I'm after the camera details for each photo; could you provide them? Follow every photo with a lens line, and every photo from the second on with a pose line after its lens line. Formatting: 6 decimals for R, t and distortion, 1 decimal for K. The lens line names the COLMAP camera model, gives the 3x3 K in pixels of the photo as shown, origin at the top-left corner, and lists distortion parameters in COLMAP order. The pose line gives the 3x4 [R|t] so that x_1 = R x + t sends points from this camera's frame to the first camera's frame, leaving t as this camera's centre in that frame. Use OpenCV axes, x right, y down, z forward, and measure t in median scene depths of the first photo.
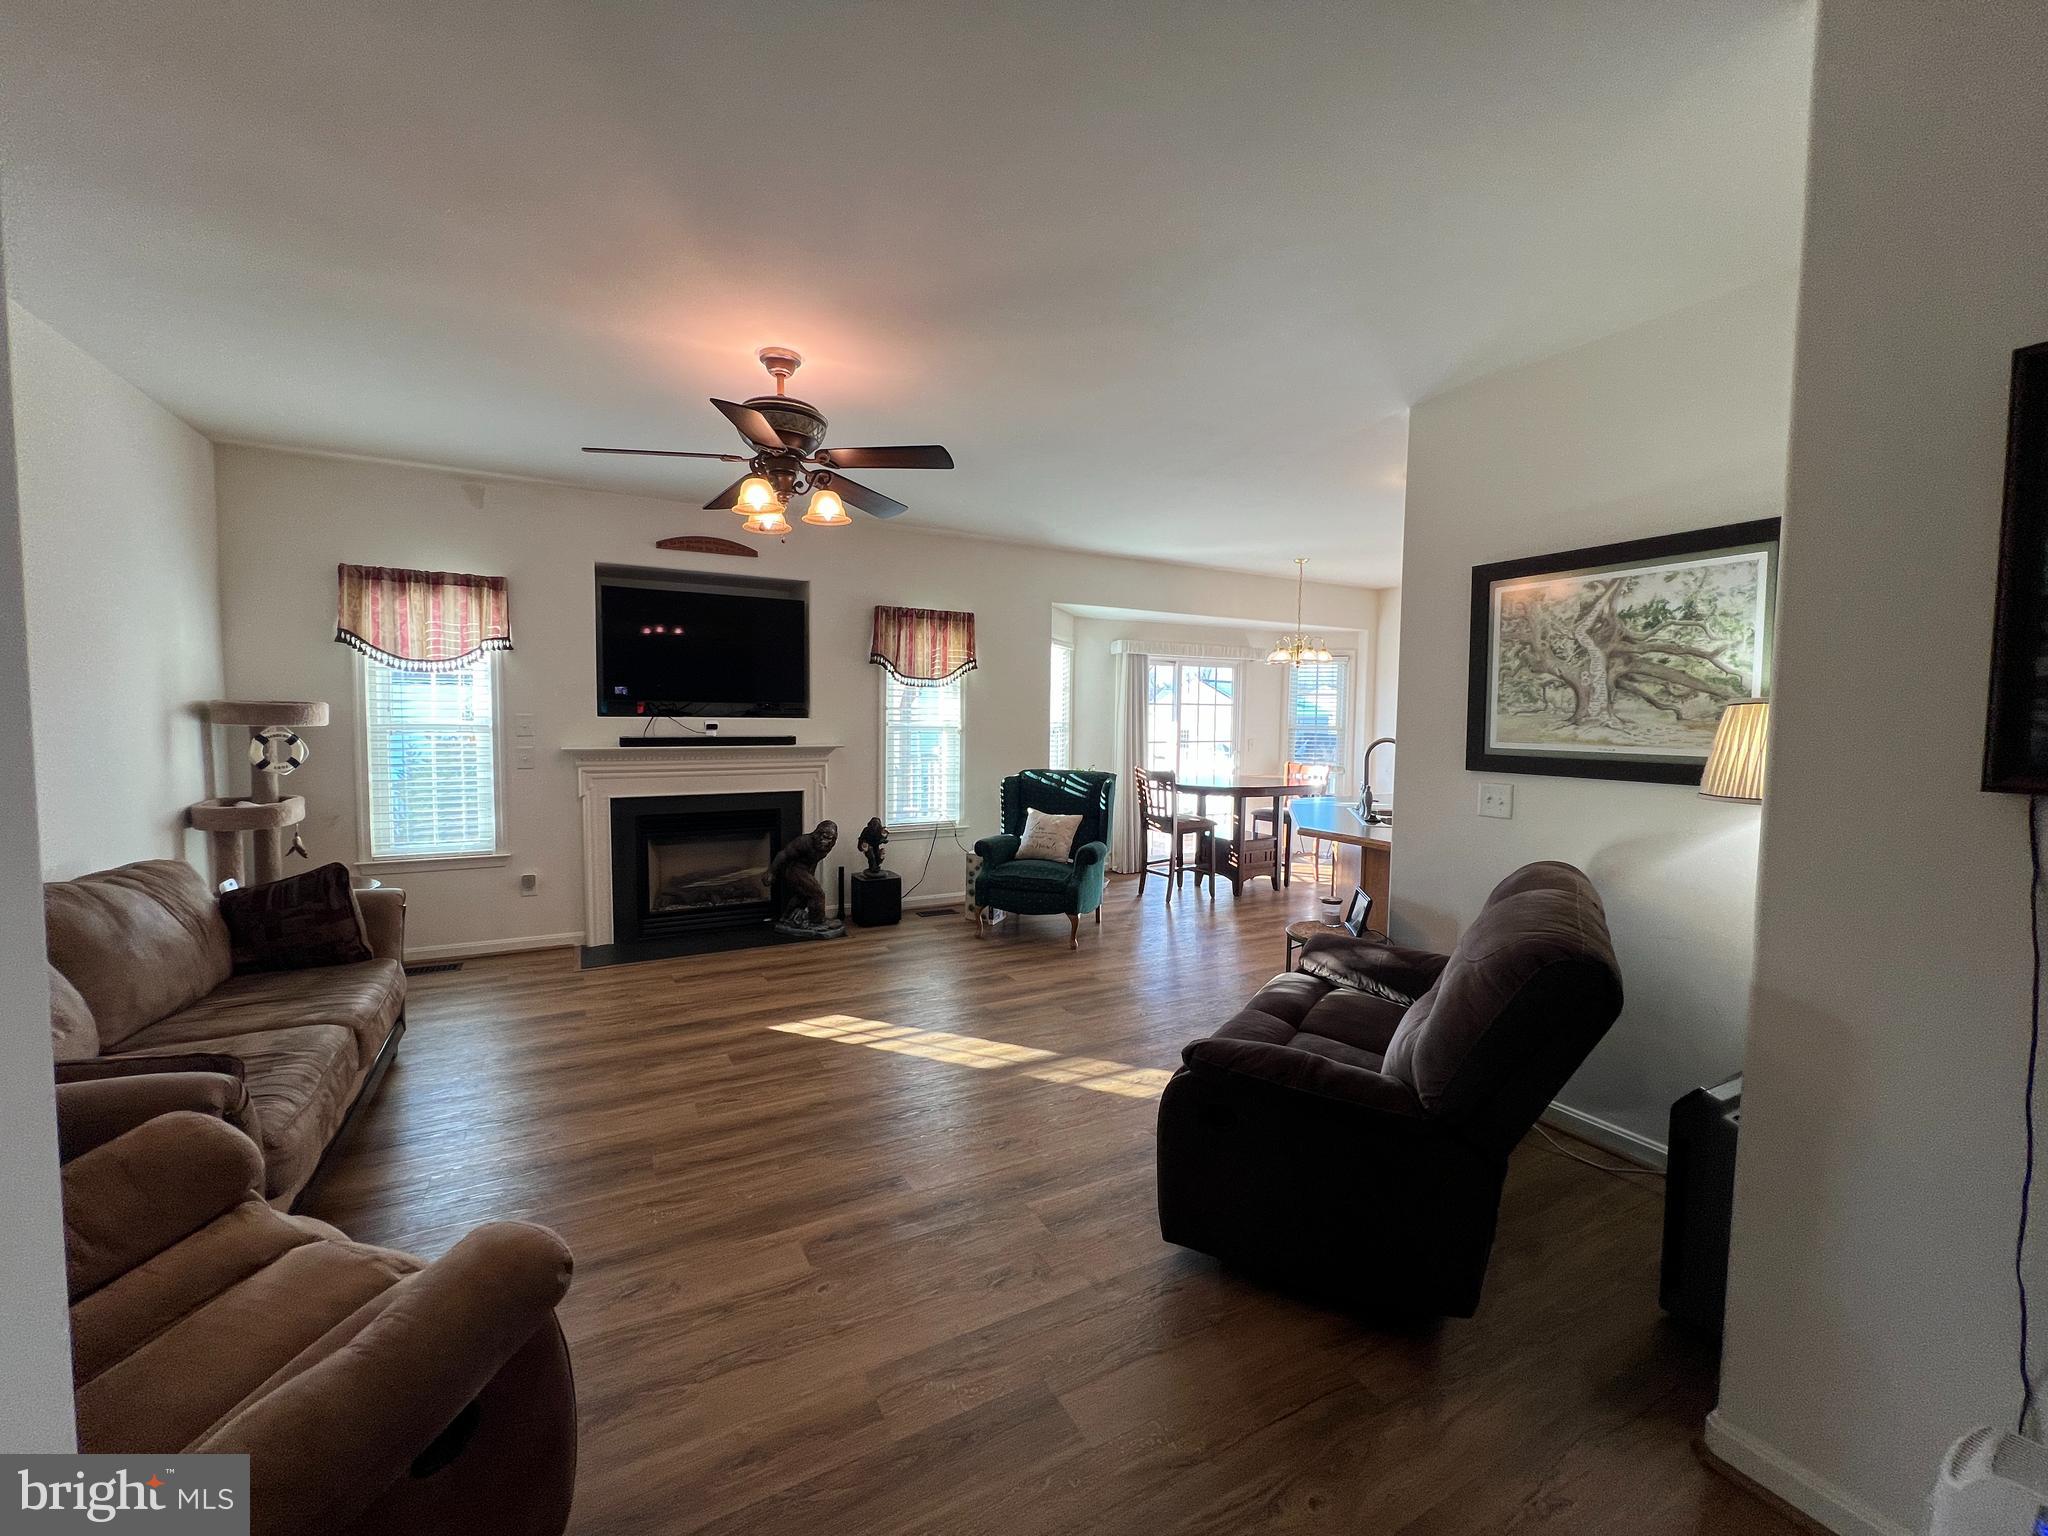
lens RADIAL K [[821.6, 0, 1027.8], [0, 821.6, 764.1], [0, 0, 1]] dist [-0.002199, 0.000286]
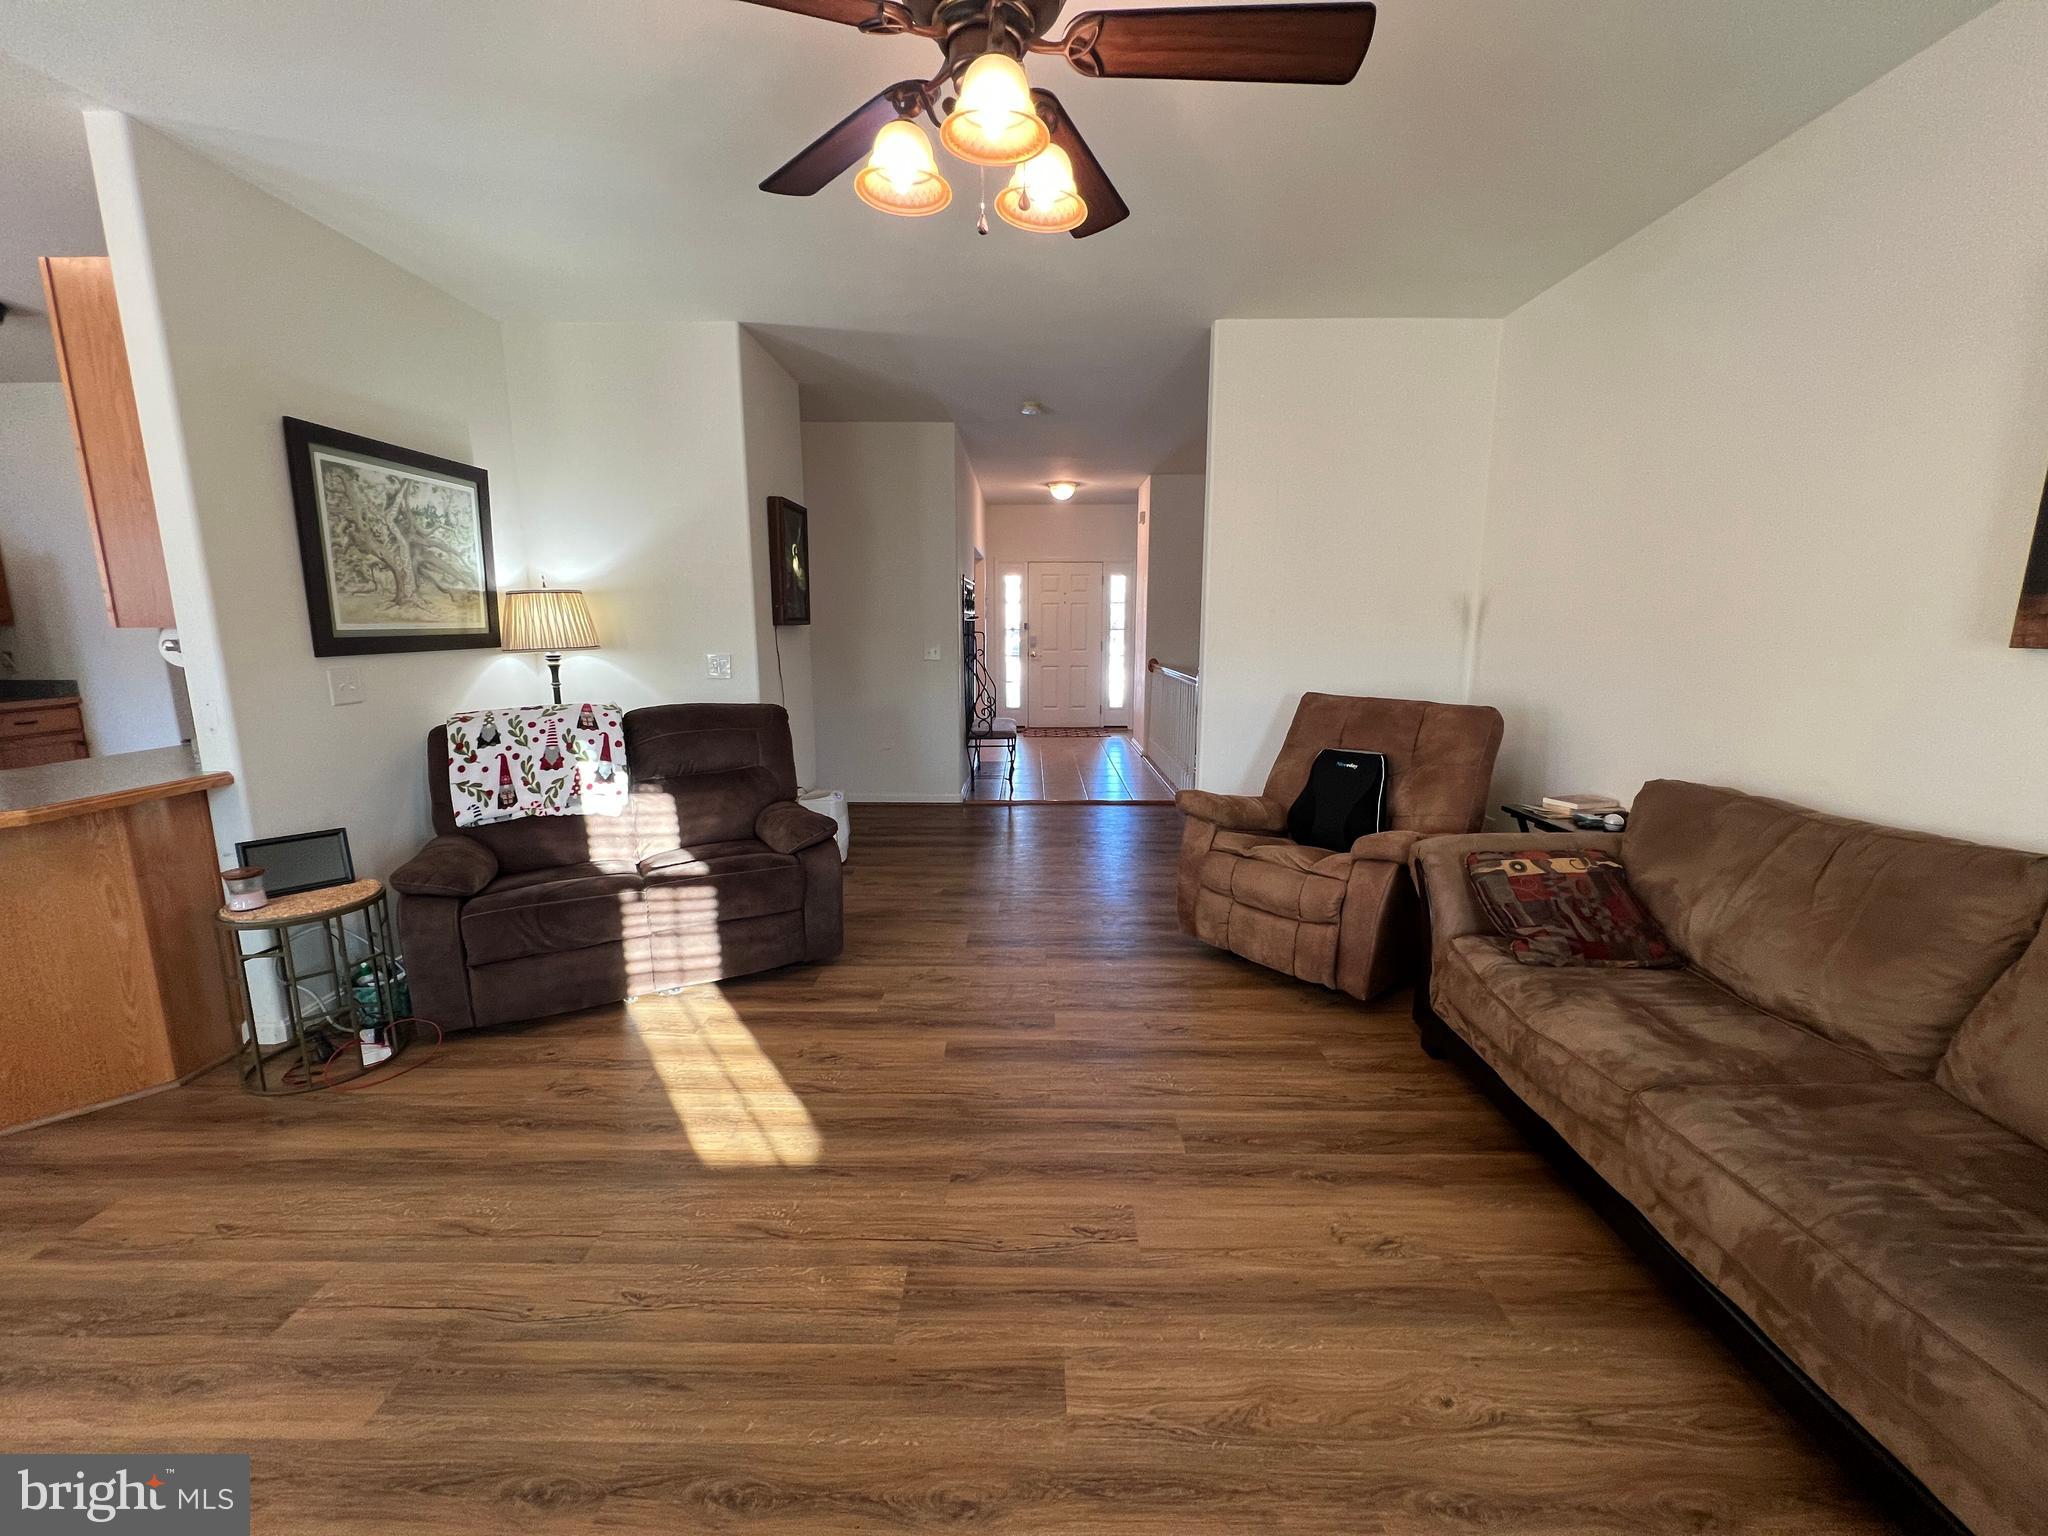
lens RADIAL K [[809.7, 0, 1020.9], [0, 809.7, 764.4], [0, 0, 1]] dist [-0.001628, -0.000322]
pose [[-0.871046, -0.094379, 0.482050, -0.566131], [0.024169, 0.971944, 0.233967, -0.067582], [-0.490607, 0.215447, -0.844327, 1.423510]]
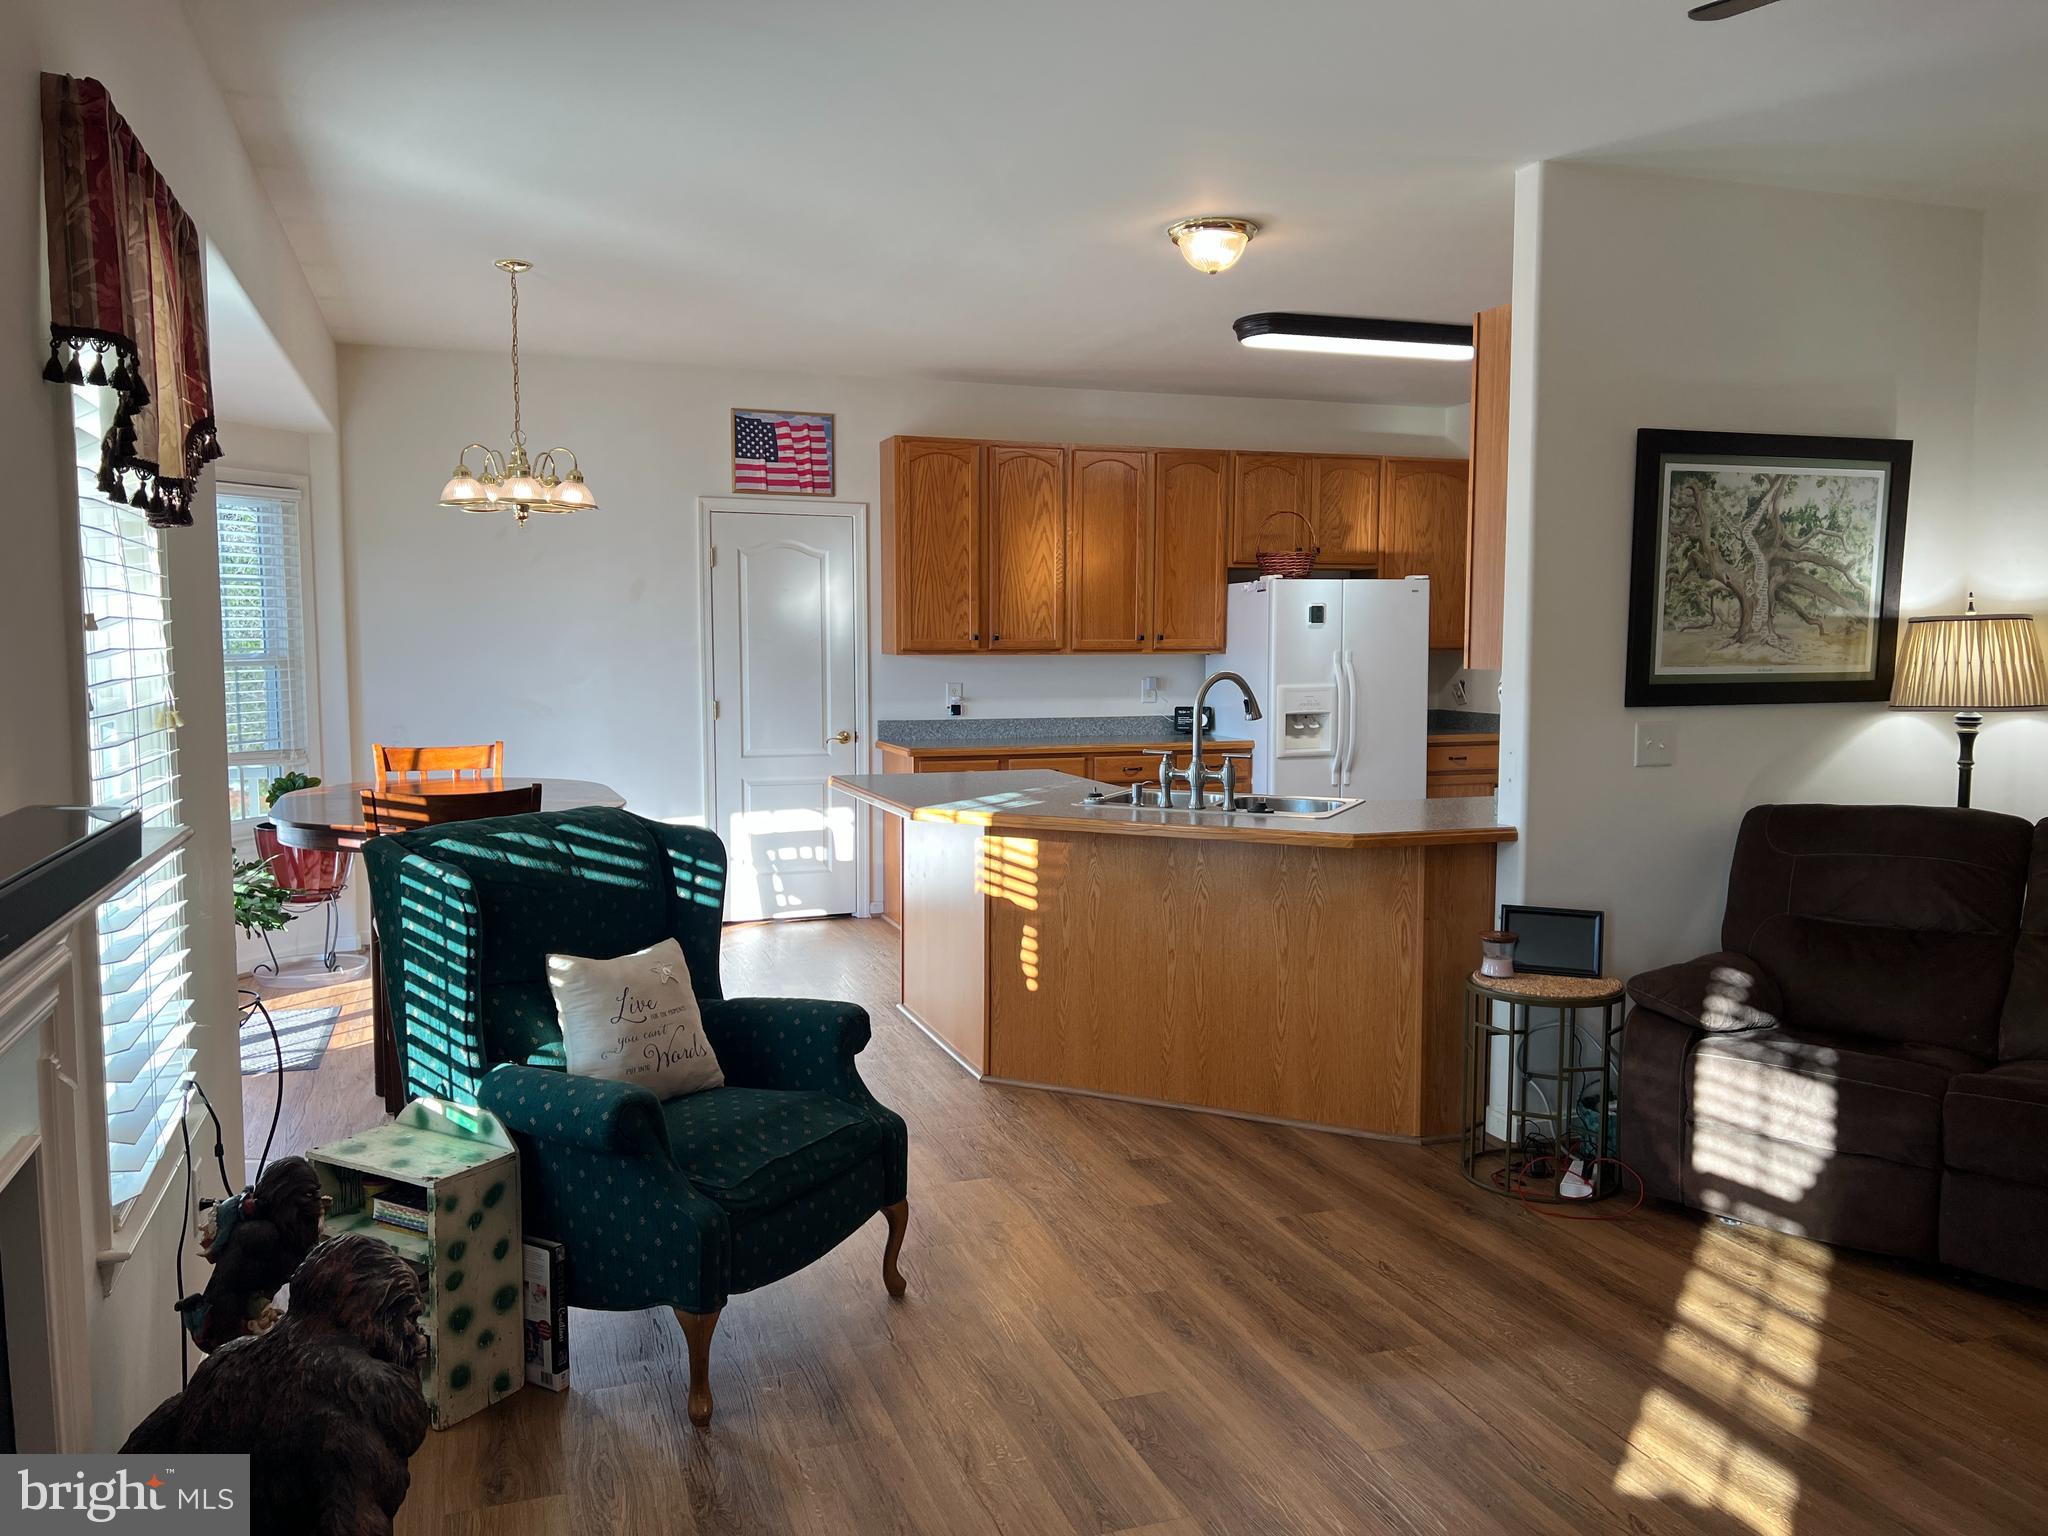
lens RADIAL K [[1546.6, 0, 1026.5], [0, 1546.6, 761.0], [0, 0, 1]] dist [0.032130, 0.000015]
pose [[0.159748, -0.091151, 0.982941, -0.942469], [0.062759, 0.994651, 0.082037, -0.094799], [-0.985161, 0.048583, 0.164614, 1.335986]]
